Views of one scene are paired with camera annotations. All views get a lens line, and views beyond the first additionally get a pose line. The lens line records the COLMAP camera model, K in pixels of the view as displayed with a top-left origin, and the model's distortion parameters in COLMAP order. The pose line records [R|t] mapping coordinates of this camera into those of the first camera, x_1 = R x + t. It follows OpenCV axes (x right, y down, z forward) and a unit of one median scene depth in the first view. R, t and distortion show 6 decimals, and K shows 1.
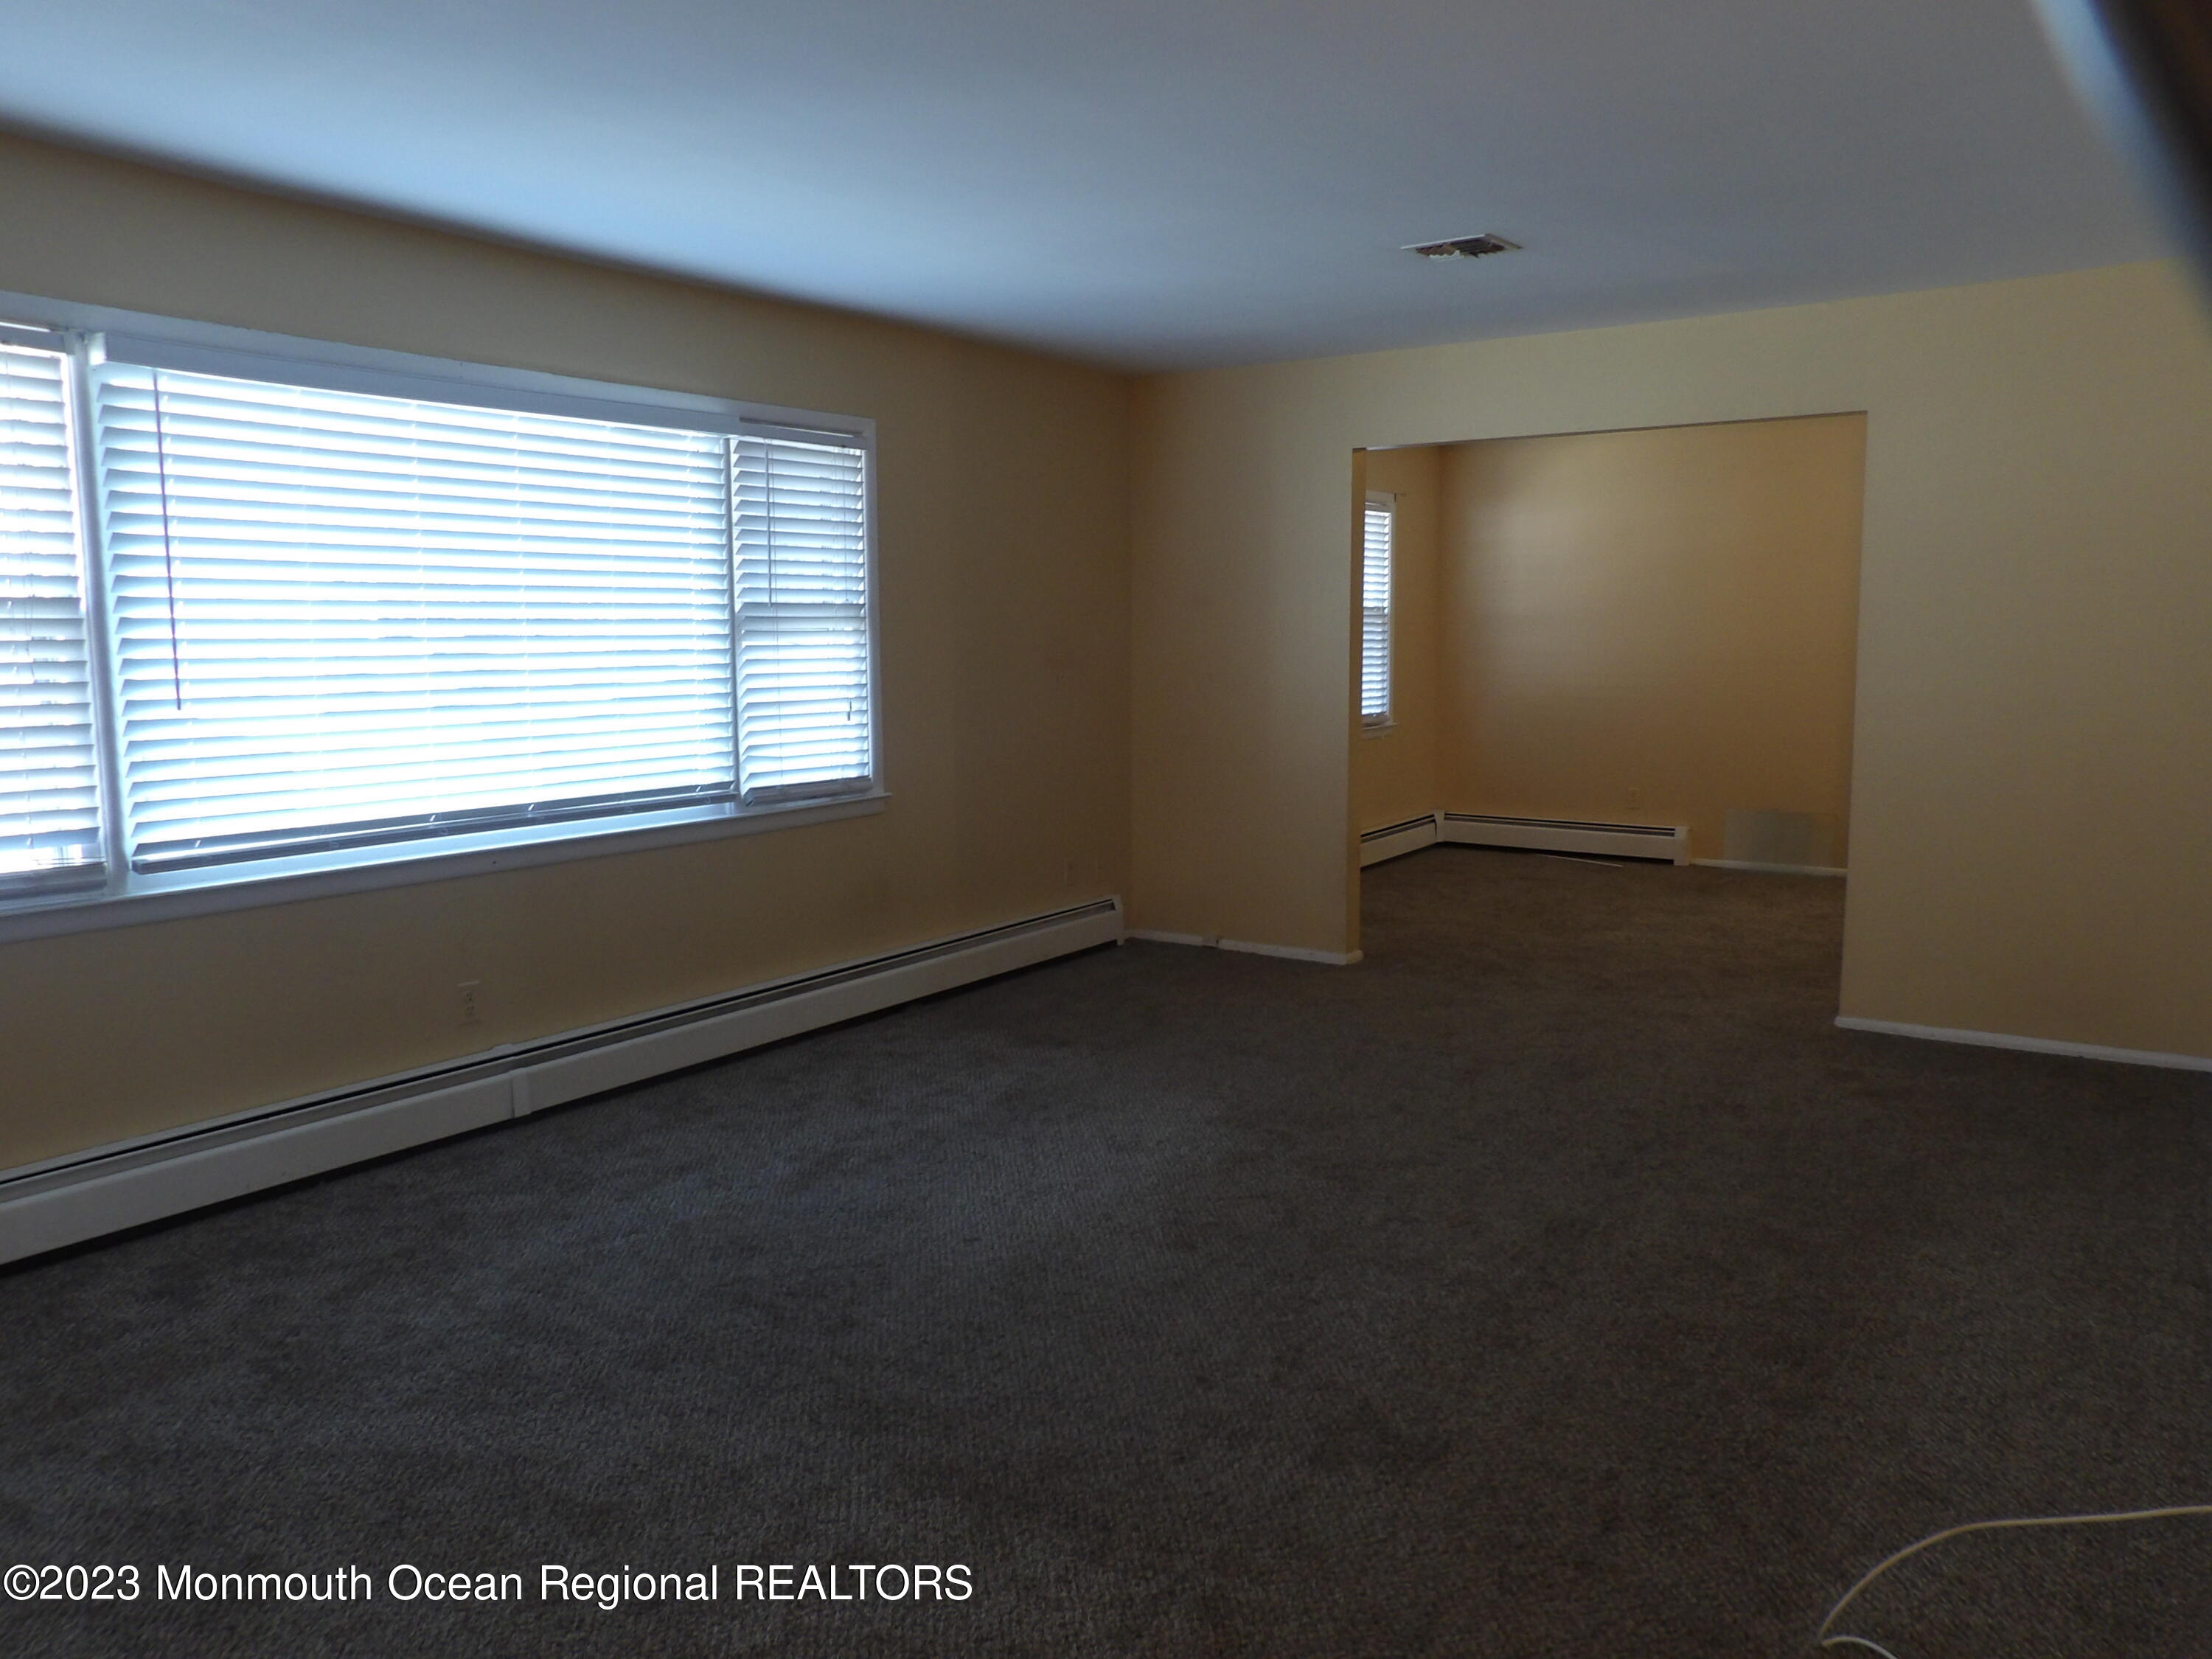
lens RADIAL K [[1603.4, 0, 1094.3], [0, 1603.4, 831.4], [0, 0, 1]] dist [-0.030756, 0.046723]
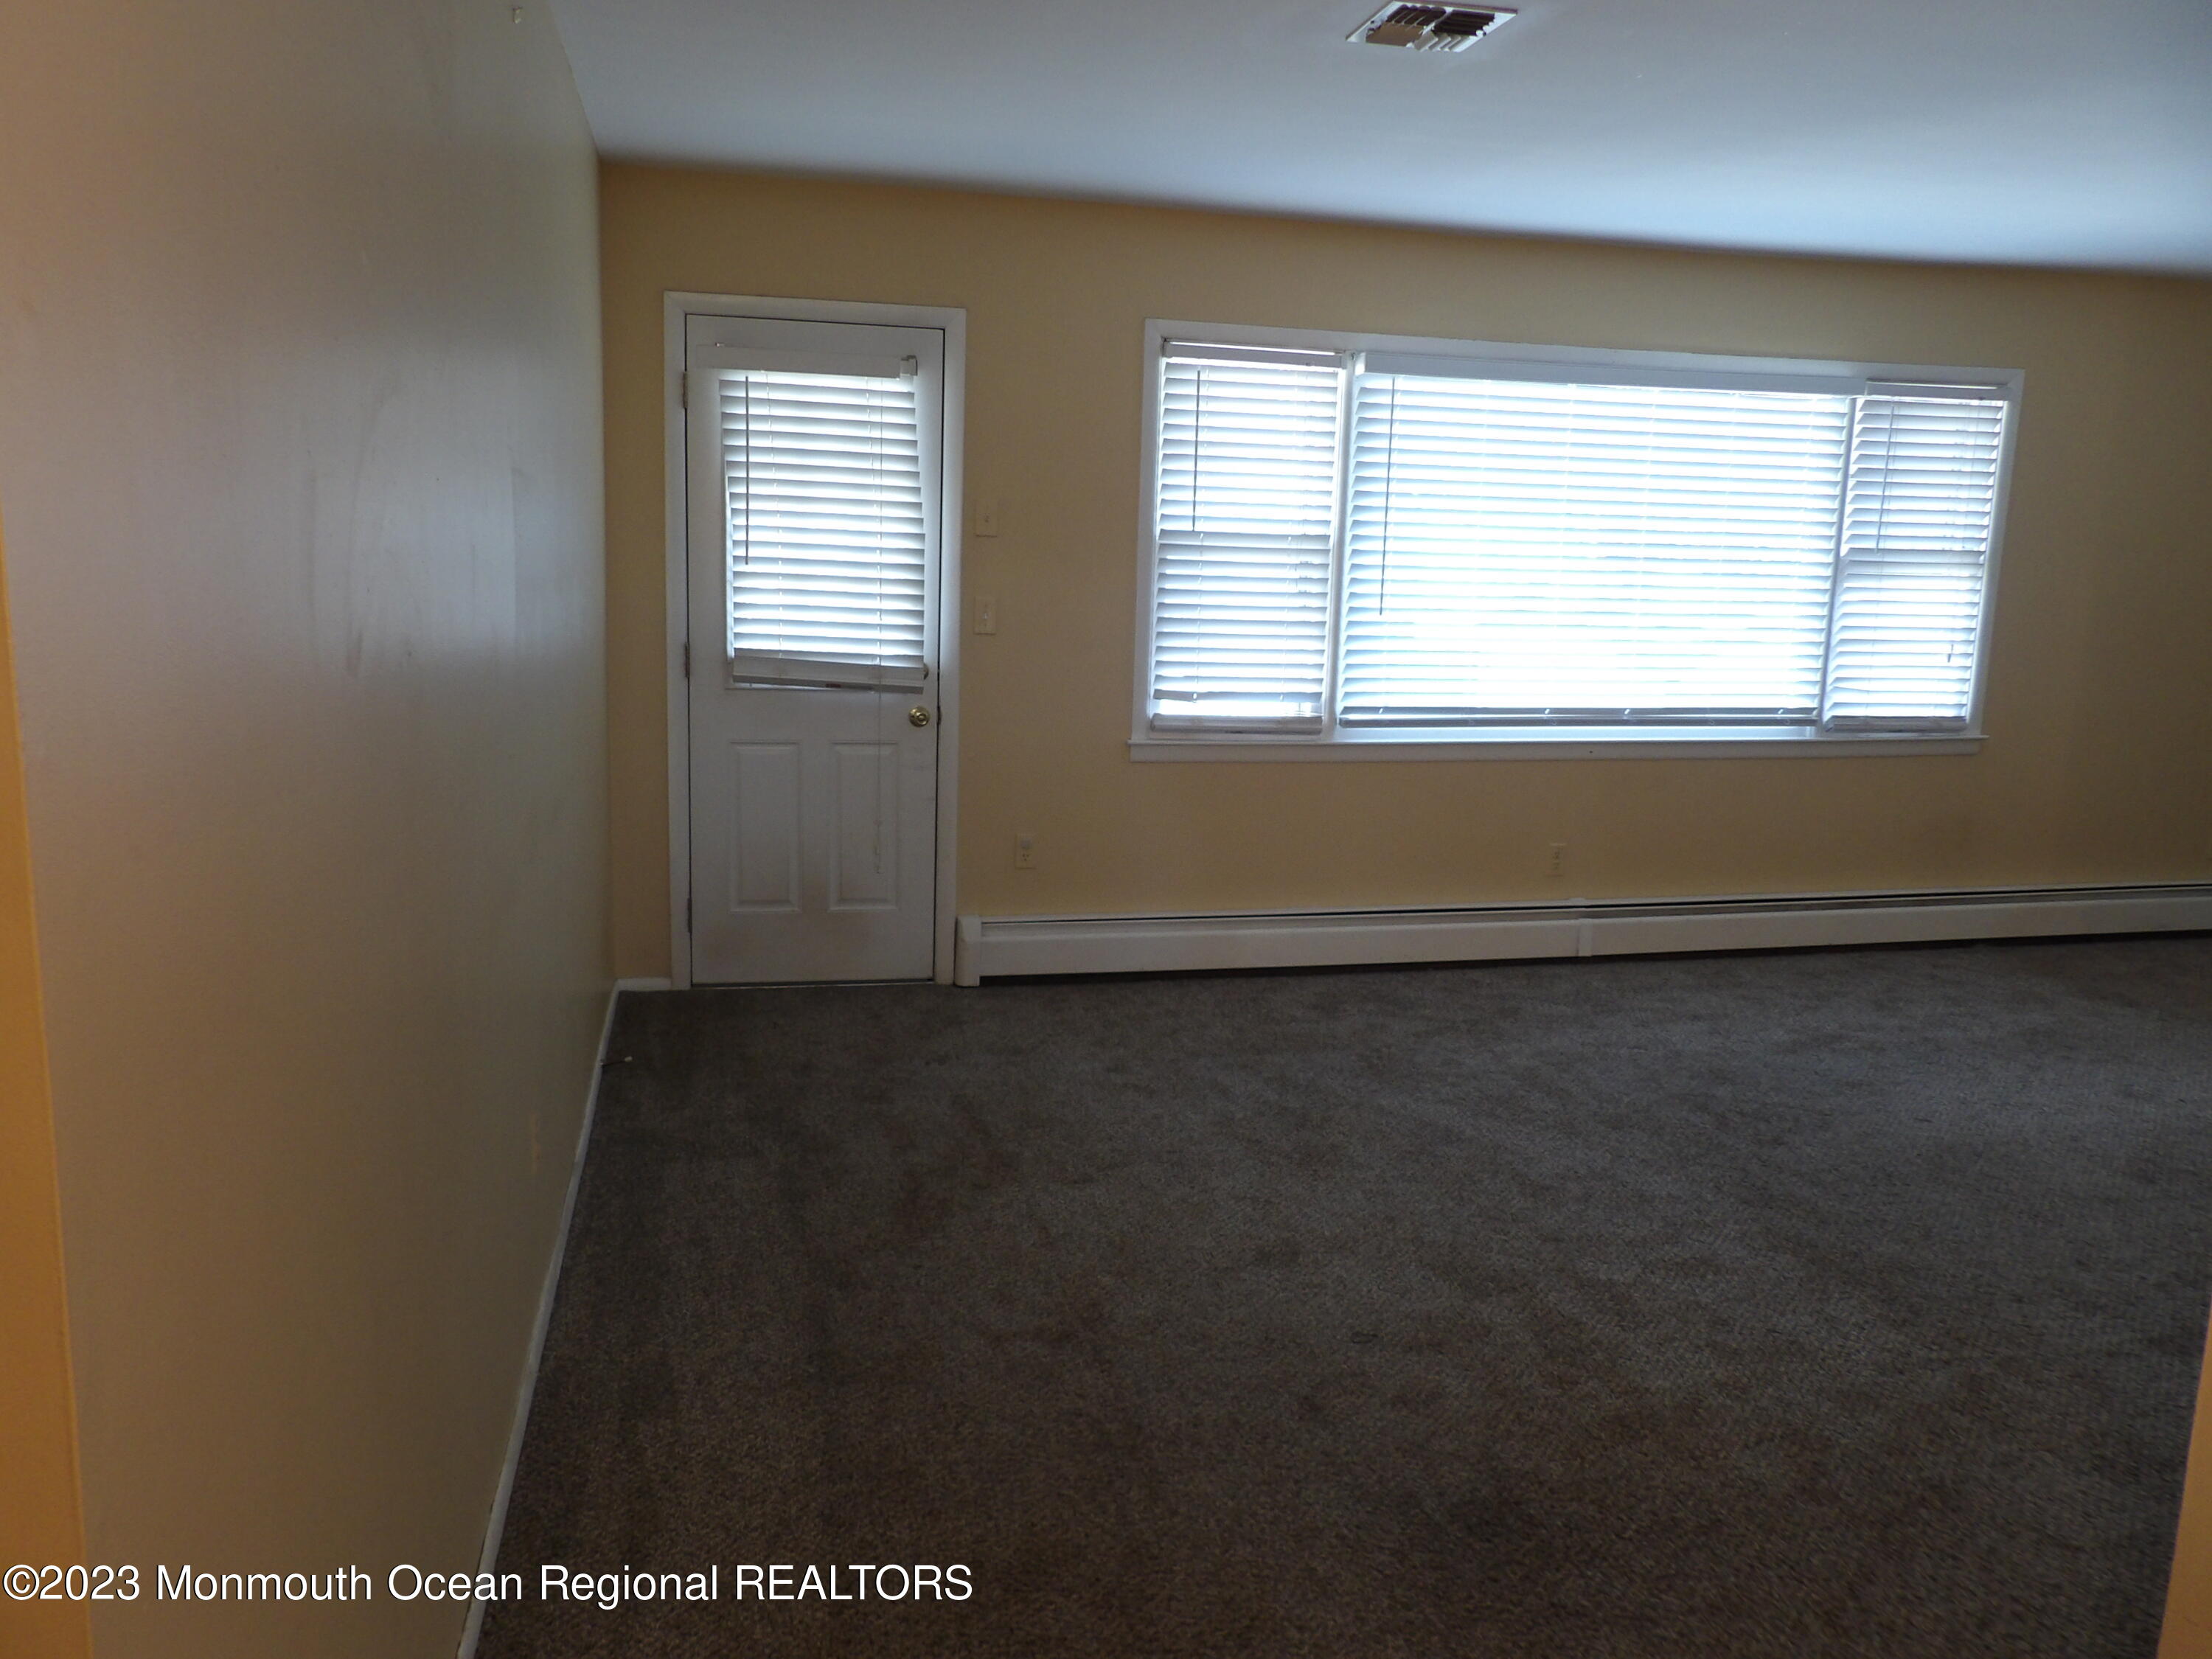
lens RADIAL K [[1603.4, 0, 1094.3], [0, 1603.4, 831.4], [0, 0, 1]] dist [-0.030756, 0.046723]
pose [[0.746732, 0.141303, -0.649942, 0.169693], [-0.111673, 0.989937, 0.086917, 0.016911], [0.655683, 0.007677, 0.754997, -0.216165]]
